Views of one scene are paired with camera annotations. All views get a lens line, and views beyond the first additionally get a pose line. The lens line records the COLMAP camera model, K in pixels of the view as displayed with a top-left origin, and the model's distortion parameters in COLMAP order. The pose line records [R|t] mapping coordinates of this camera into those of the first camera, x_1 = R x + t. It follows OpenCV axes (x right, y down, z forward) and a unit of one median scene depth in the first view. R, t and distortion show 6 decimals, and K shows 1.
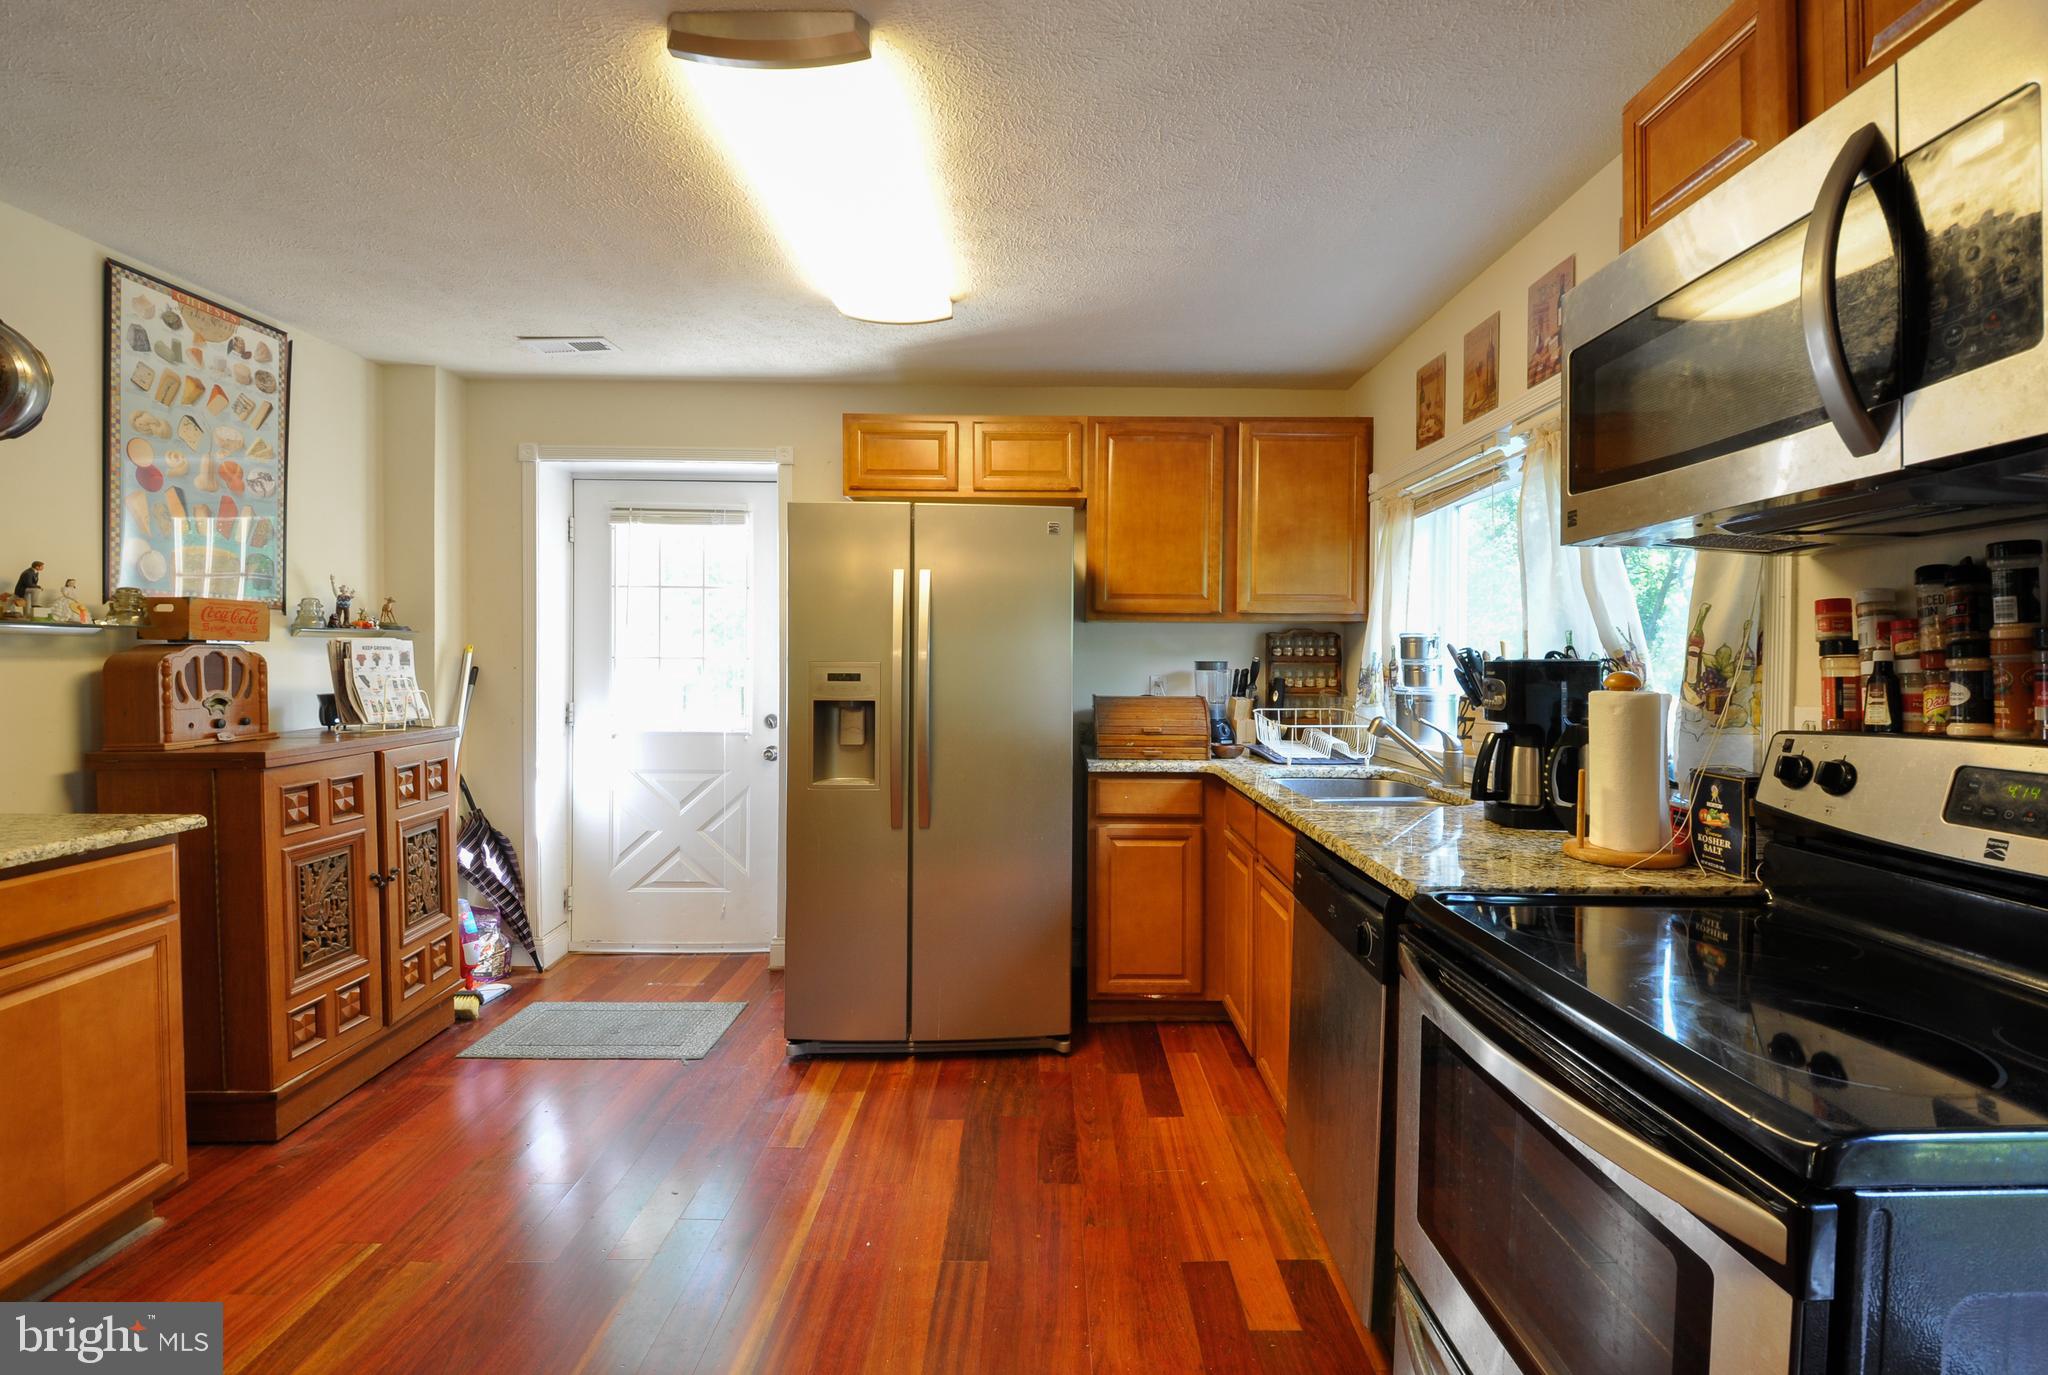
lens RADIAL K [[918.2, 0, 1068.7], [0, 918.2, 666.0], [0, 0, 1]] dist [-0.007000, -0.006927]
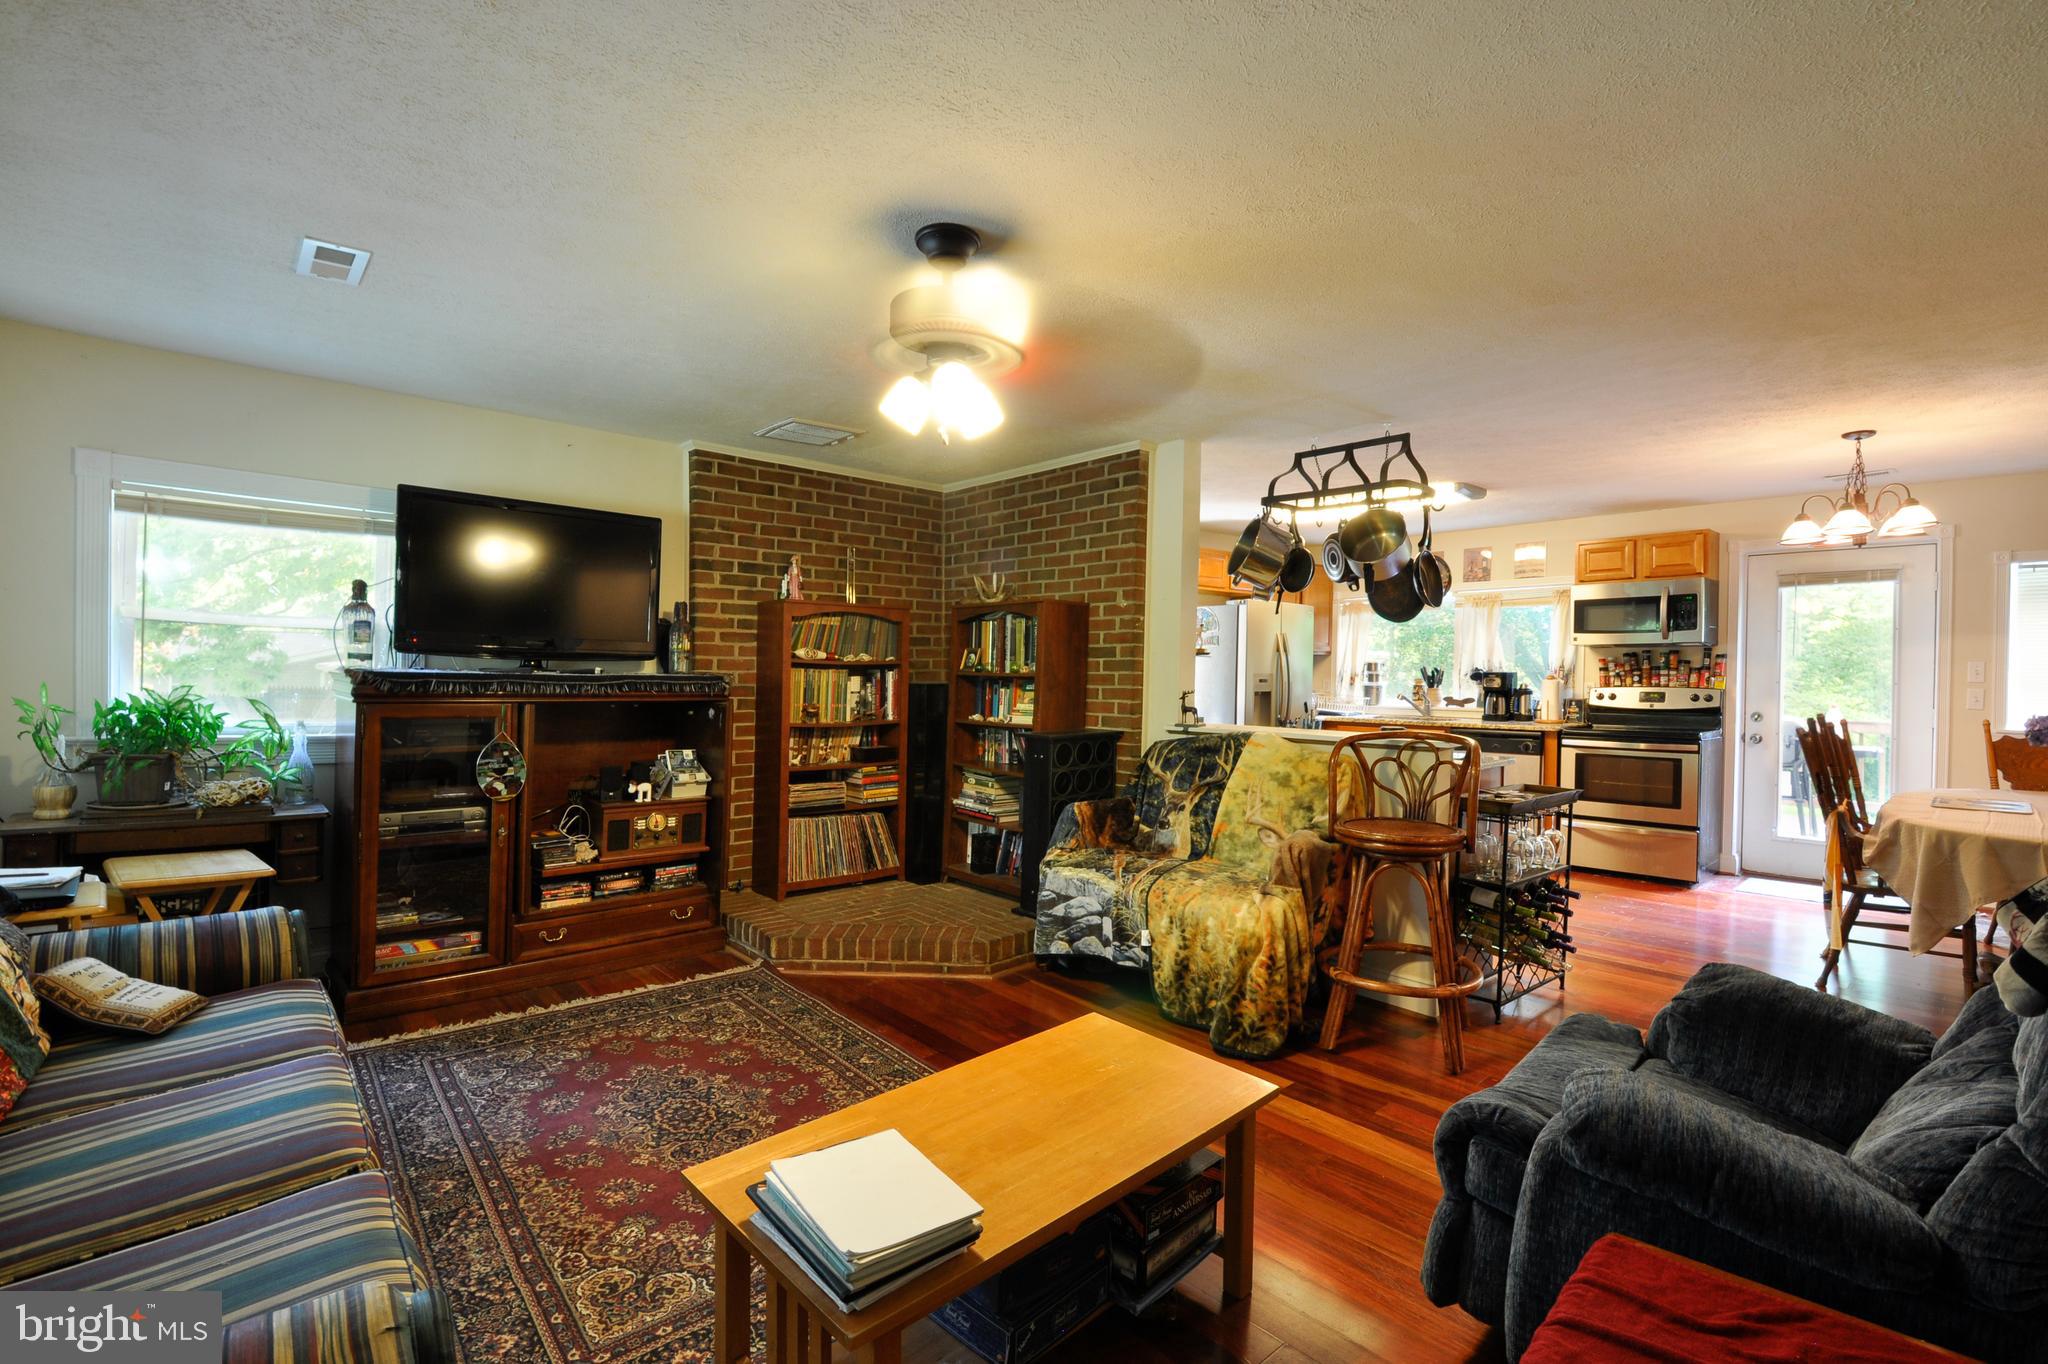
lens RADIAL K [[907.7, 0, 1025.9], [0, 907.7, 692.1], [0, 0, 1]] dist [-0.008281, -0.007184]
pose [[0.765074, -0.014666, 0.643775, -2.081420], [0.002868, 0.999808, 0.019368, -0.001051], [-0.643936, -0.012972, 0.764970, -0.296788]]
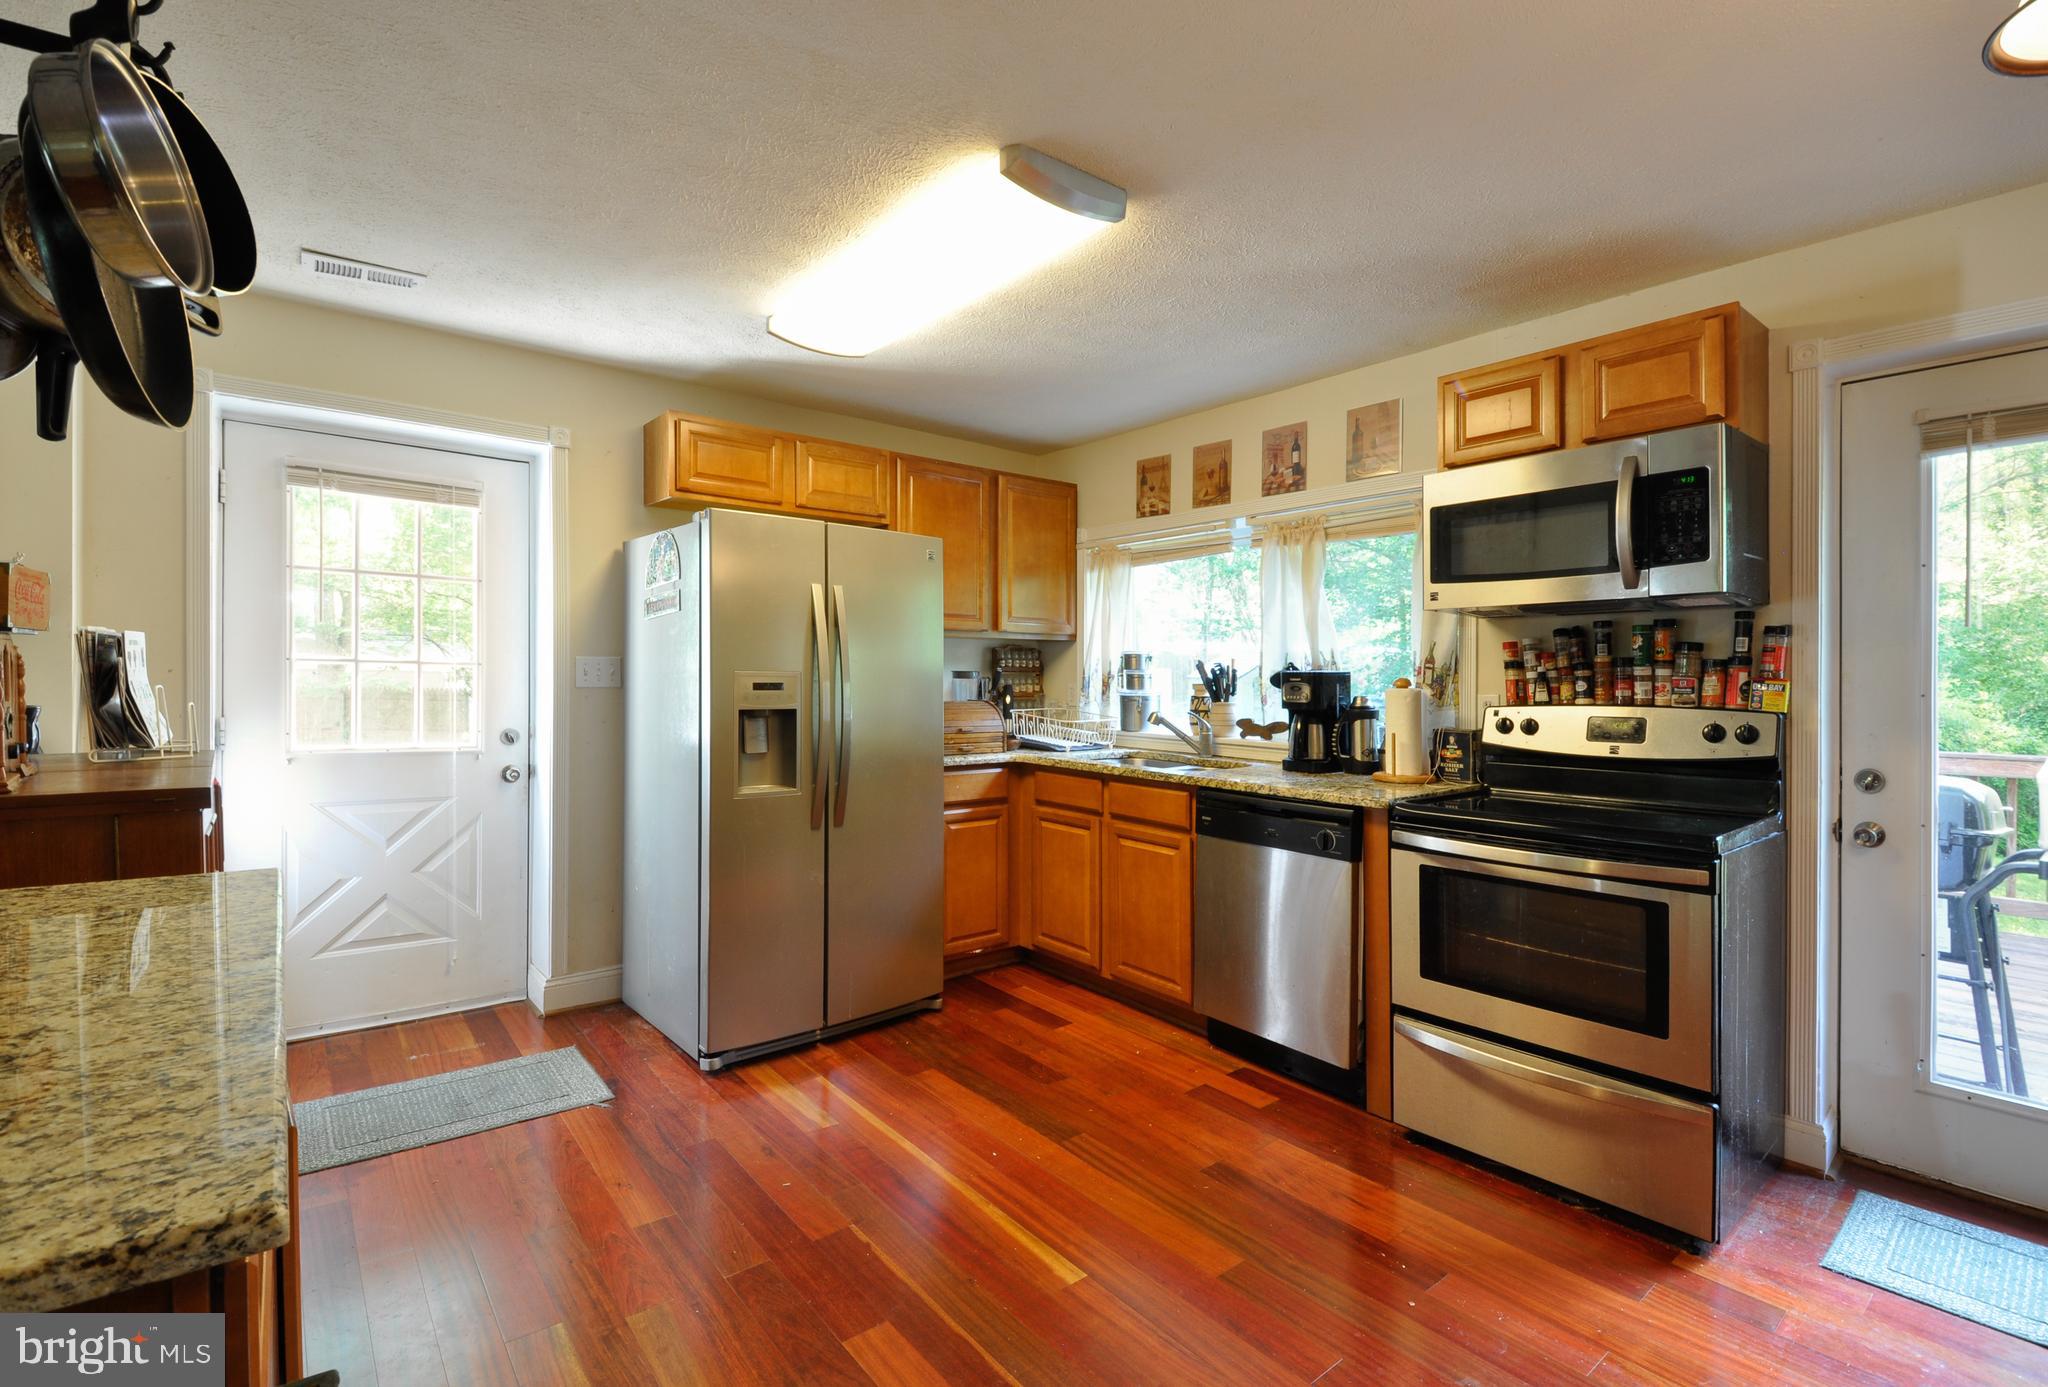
lens RADIAL K [[918.2, 0, 1045.6], [0, 918.2, 667.3], [0, 0, 1]] dist [-0.007000, -0.006927]
pose [[0.786024, 0.010649, 0.618105, -0.620481], [-0.002774, 0.999902, -0.013698, 0.007673], [-0.618190, 0.009052, 0.785976, 0.006450]]
